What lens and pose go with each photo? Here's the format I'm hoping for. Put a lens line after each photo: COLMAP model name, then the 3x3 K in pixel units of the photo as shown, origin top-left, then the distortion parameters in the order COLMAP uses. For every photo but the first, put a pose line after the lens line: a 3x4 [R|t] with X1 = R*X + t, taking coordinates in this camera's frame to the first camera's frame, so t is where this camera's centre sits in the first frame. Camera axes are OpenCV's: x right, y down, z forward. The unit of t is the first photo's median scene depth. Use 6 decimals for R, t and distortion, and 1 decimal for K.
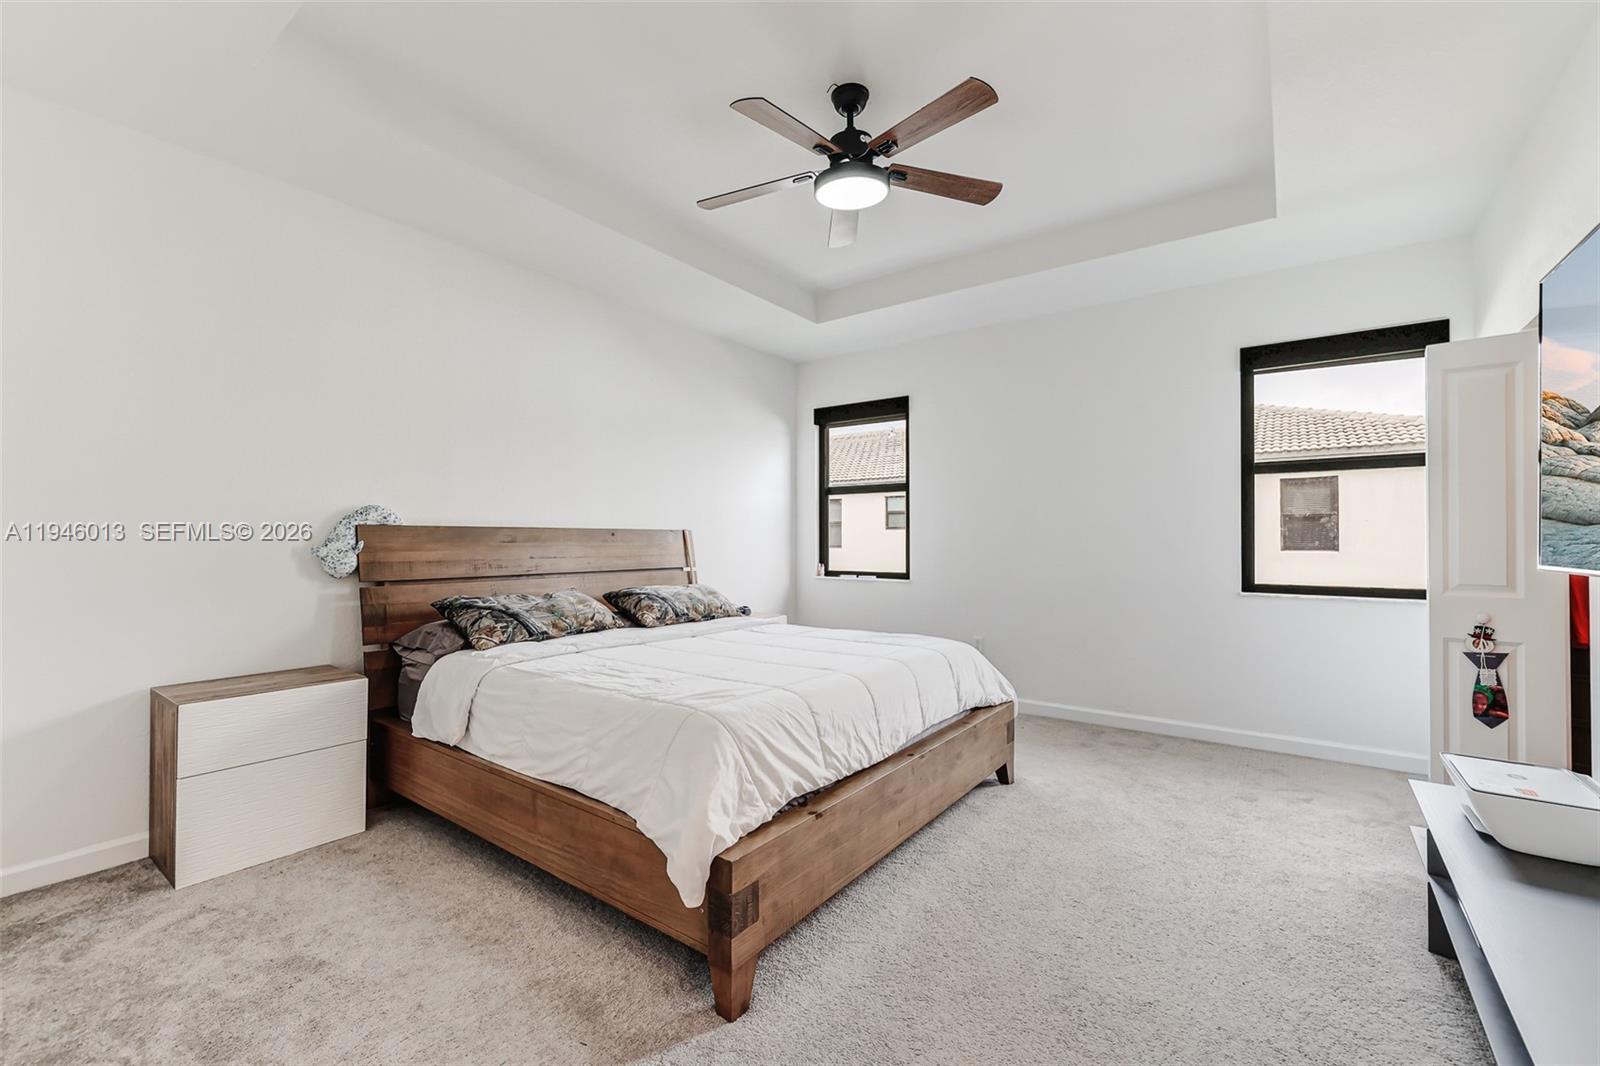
lens RADIAL K [[675.3, 0, 787.0], [0, 675.3, 540.9], [0, 0, 1]] dist [-0.001696, -0.000458]
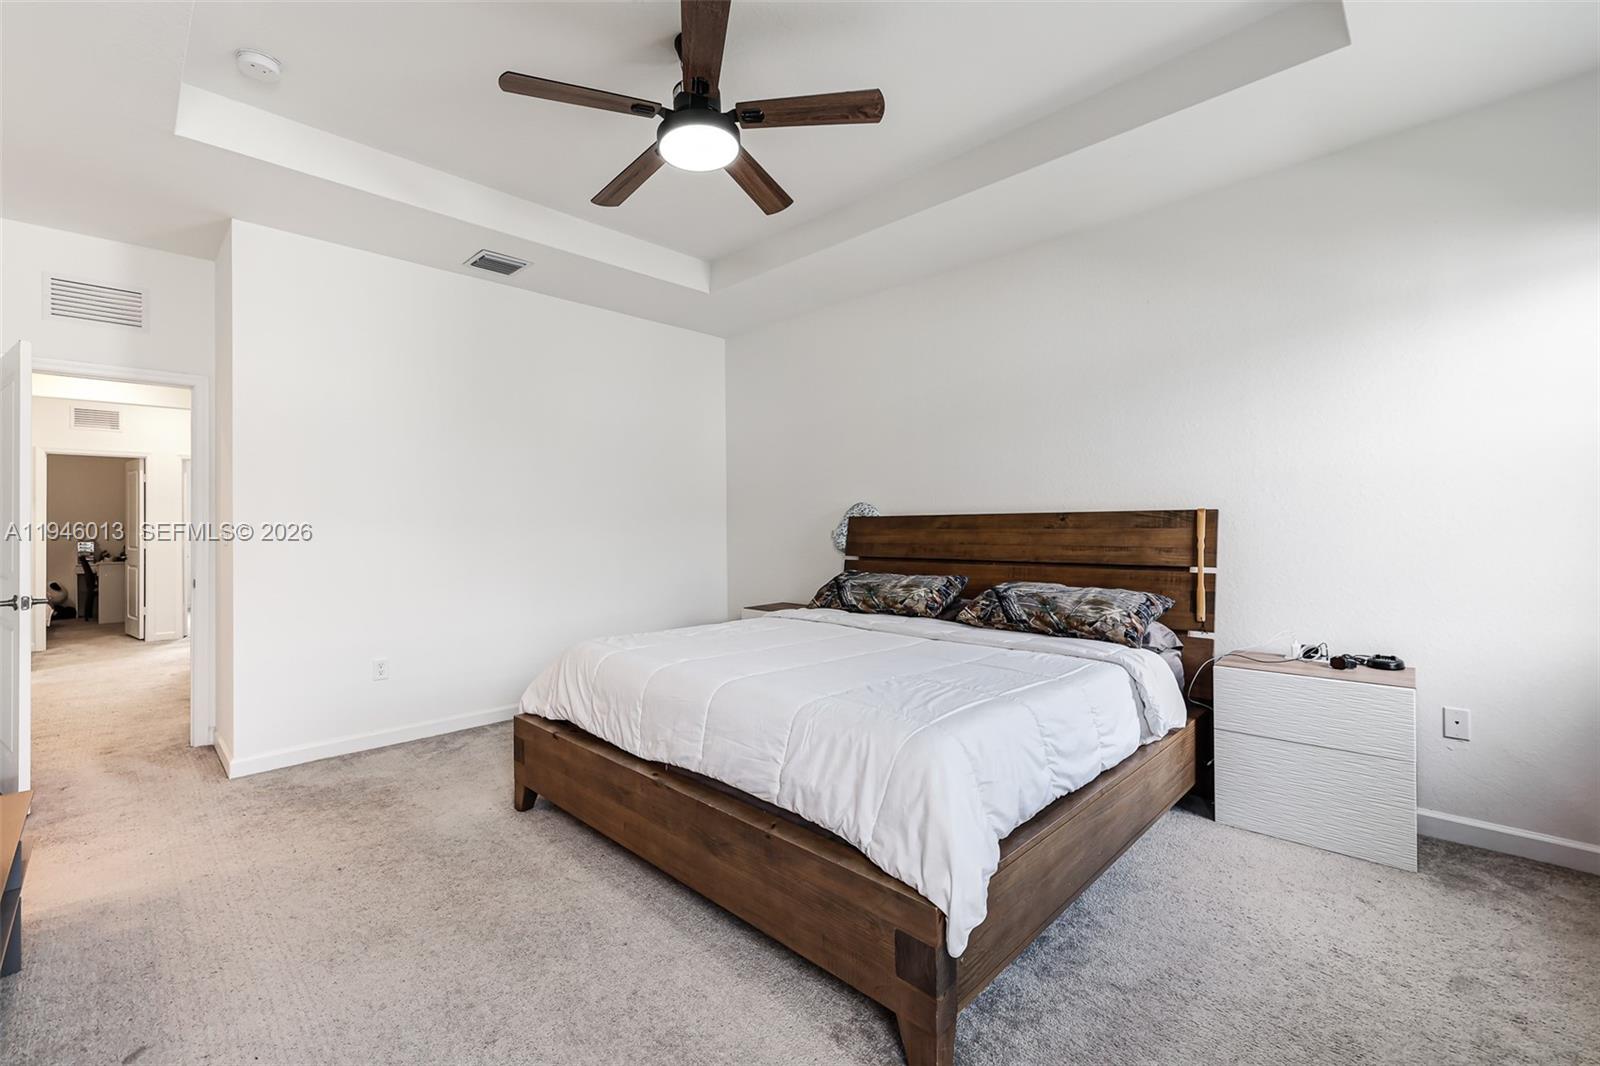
lens RADIAL K [[675.3, 0, 789.2], [0, 675.3, 524.3], [0, 0, 1]] dist [-0.001696, -0.000458]
pose [[-0.148770, 0.003369, -0.988866, 0.778523], [0.012402, 0.999922, 0.001541, -0.010963], [0.988794, -0.012034, -0.148800, 0.982042]]
